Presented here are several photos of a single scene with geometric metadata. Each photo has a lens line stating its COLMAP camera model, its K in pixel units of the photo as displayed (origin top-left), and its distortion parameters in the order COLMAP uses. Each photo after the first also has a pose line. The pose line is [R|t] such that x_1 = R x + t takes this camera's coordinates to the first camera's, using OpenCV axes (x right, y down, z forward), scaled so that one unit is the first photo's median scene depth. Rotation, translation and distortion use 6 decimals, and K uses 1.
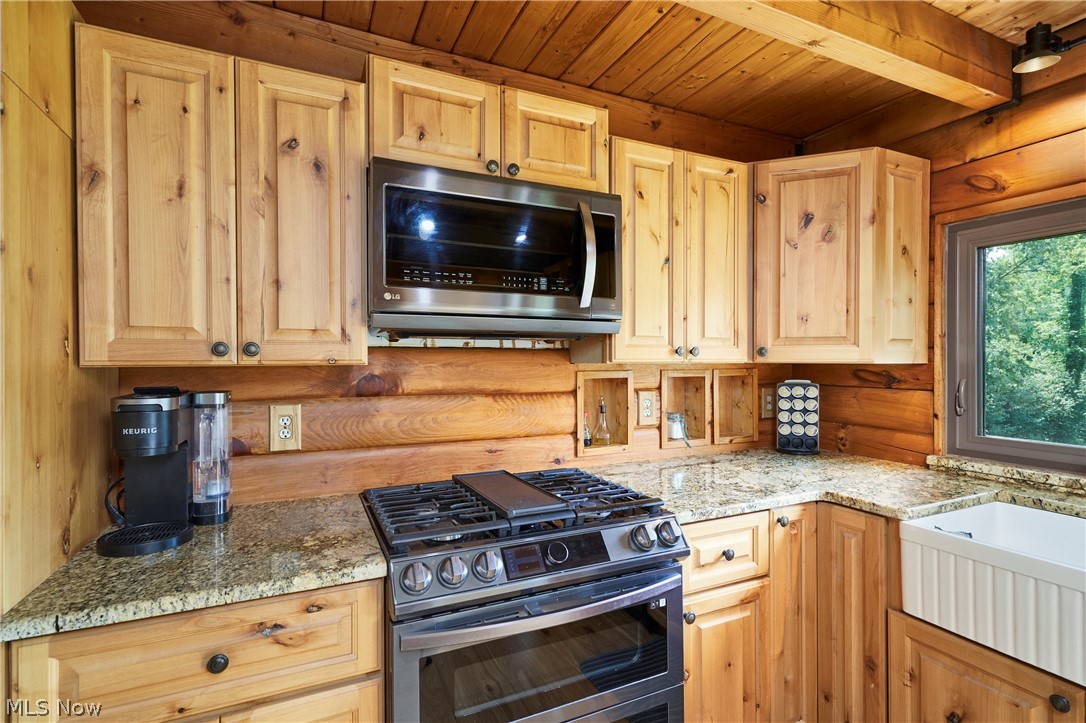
lens RADIAL K [[520.1, 0, 543.0], [0, 520.1, 361.5], [0, 0, 1]] dist [0.004444, 0.000597]
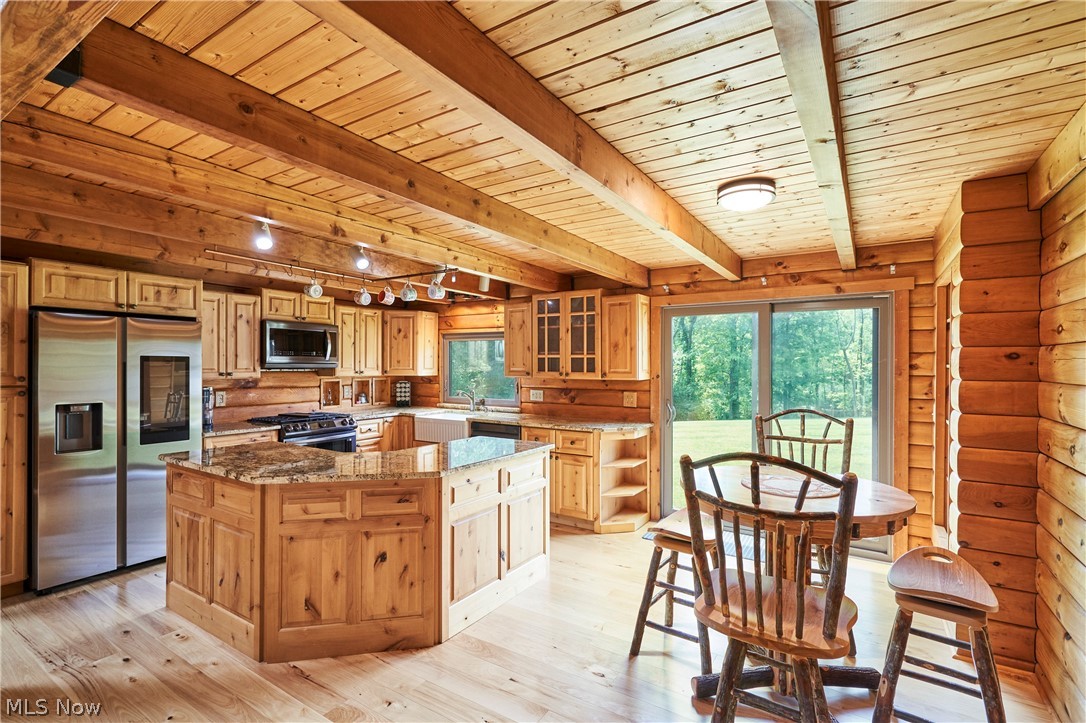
lens RADIAL K [[506.6, 0, 543.0], [0, 506.6, 361.5], [0, 0, 1]] dist [-0.002055, -0.000084]
pose [[0.846908, 0.006008, 0.531706, -0.447022], [-0.000655, 0.999947, -0.010255, -0.058776], [-0.531740, 0.008337, 0.846867, -2.352082]]
